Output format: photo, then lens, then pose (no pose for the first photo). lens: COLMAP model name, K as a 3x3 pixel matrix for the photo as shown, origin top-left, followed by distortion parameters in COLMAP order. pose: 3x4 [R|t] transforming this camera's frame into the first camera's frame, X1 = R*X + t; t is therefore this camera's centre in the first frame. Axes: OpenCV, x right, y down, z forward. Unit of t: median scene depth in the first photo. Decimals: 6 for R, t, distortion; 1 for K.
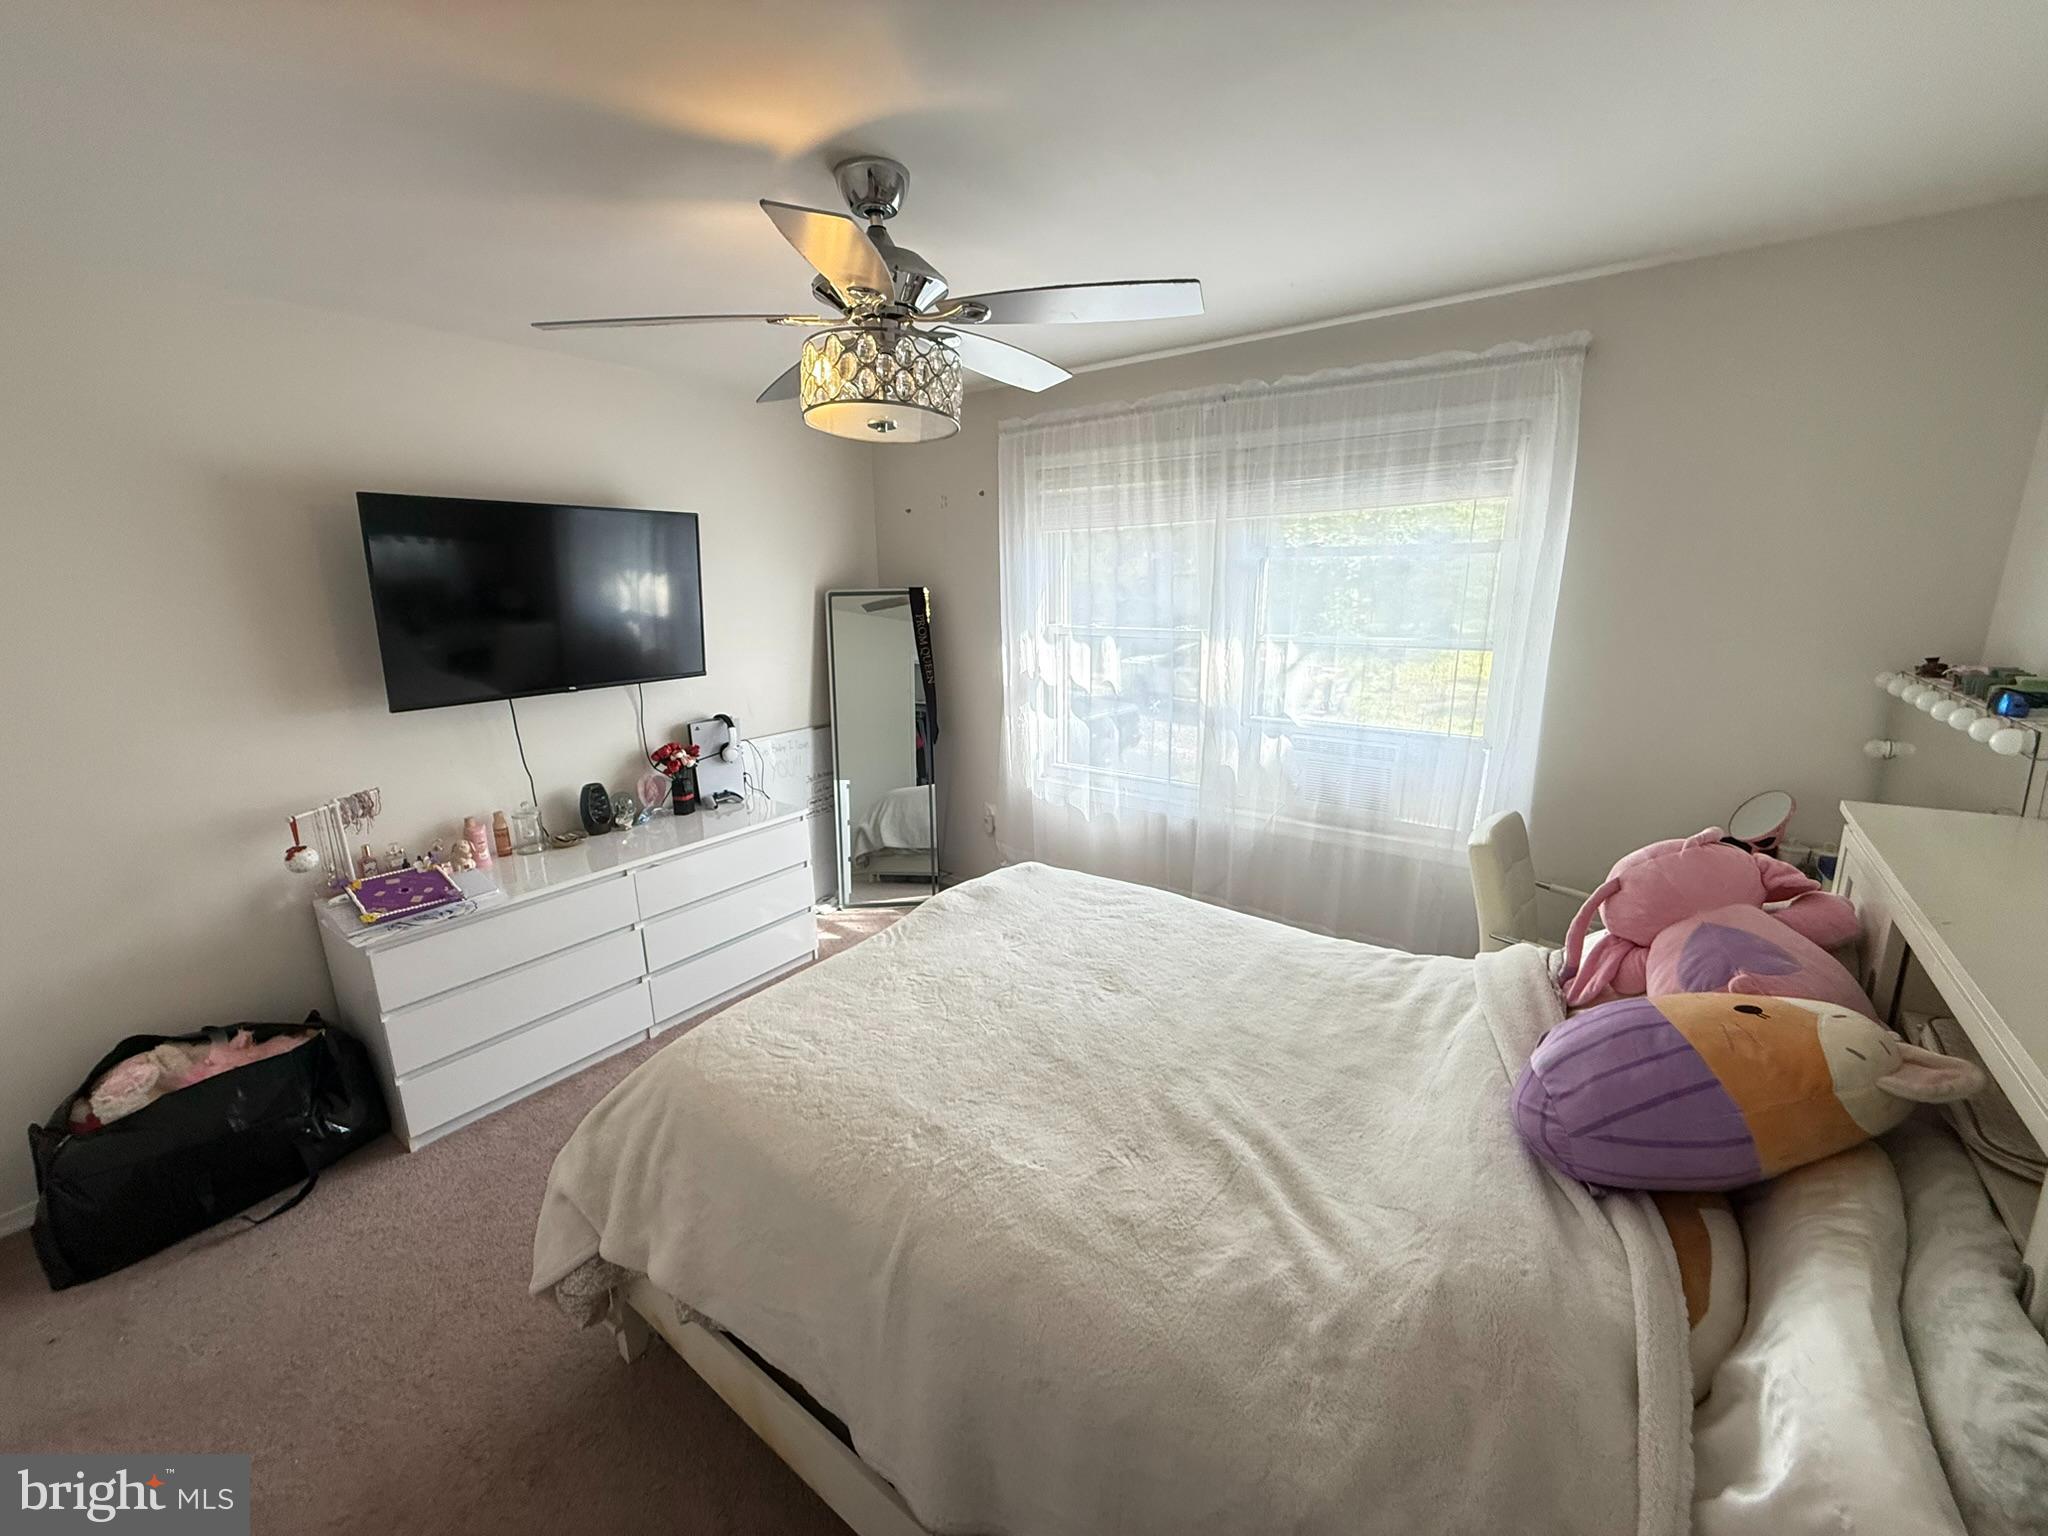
lens RADIAL K [[815.2, 0, 1025.2], [0, 815.2, 761.7], [0, 0, 1]] dist [-0.000814, 0.000493]
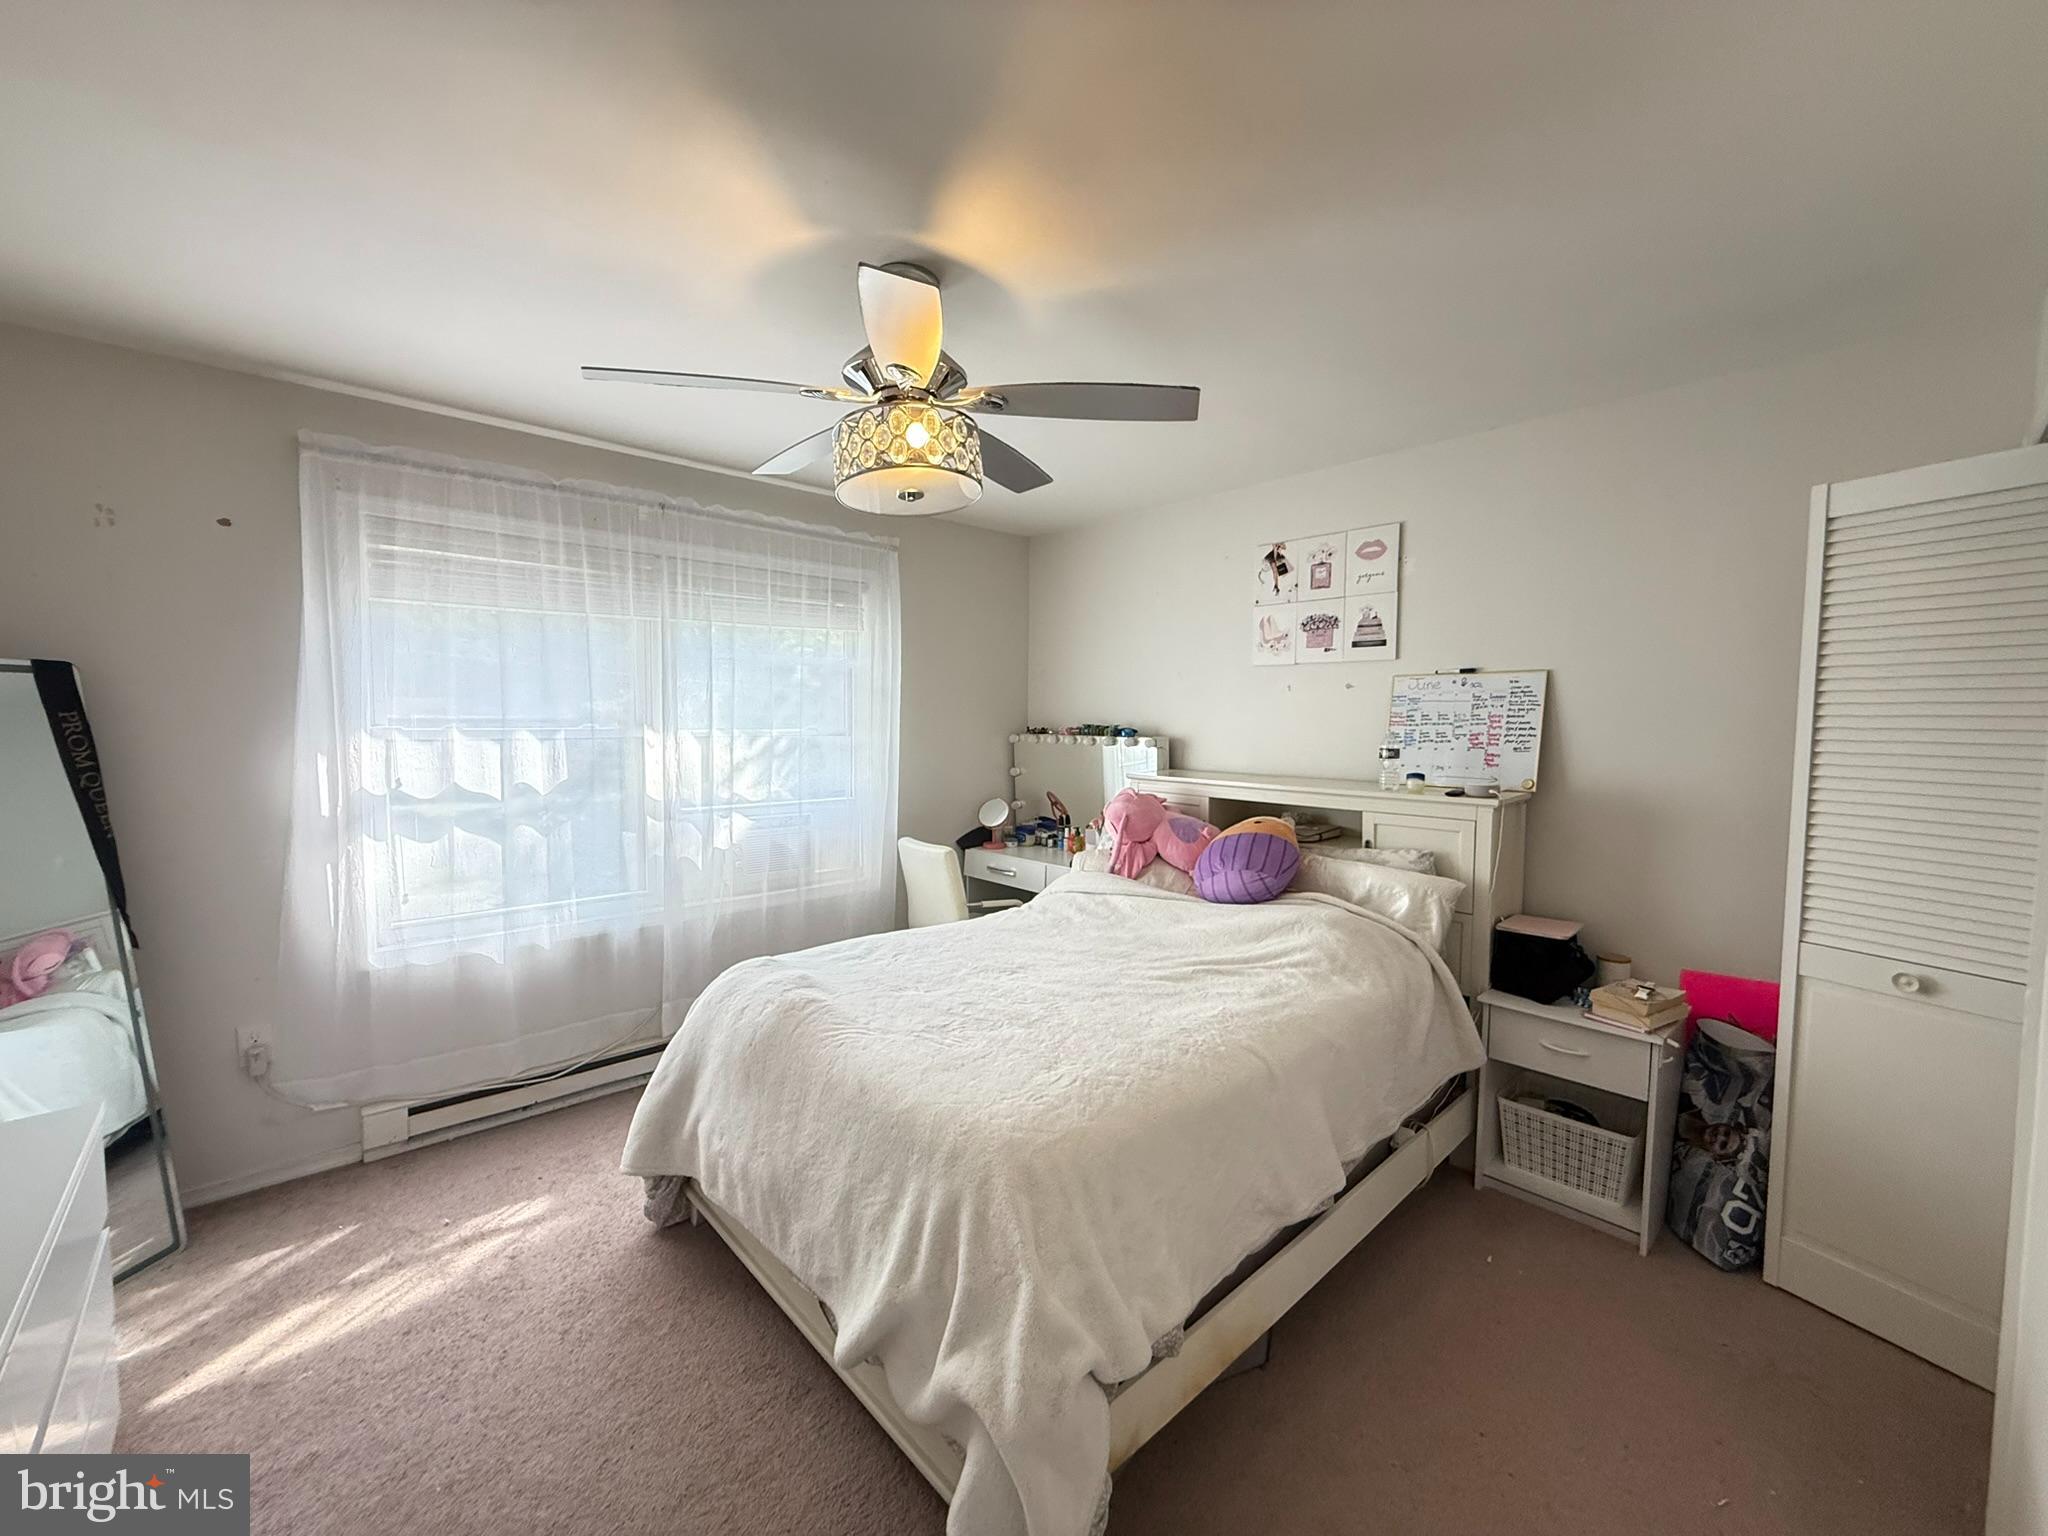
lens RADIAL K [[815.2, 0, 1029.2], [0, 815.2, 762.4], [0, 0, 1]] dist [-0.000814, 0.000493]
pose [[0.199722, -0.040865, 0.979000, -0.670670], [0.205778, 0.978598, -0.001132, -0.023941], [-0.958001, 0.201683, 0.203857, 0.382005]]
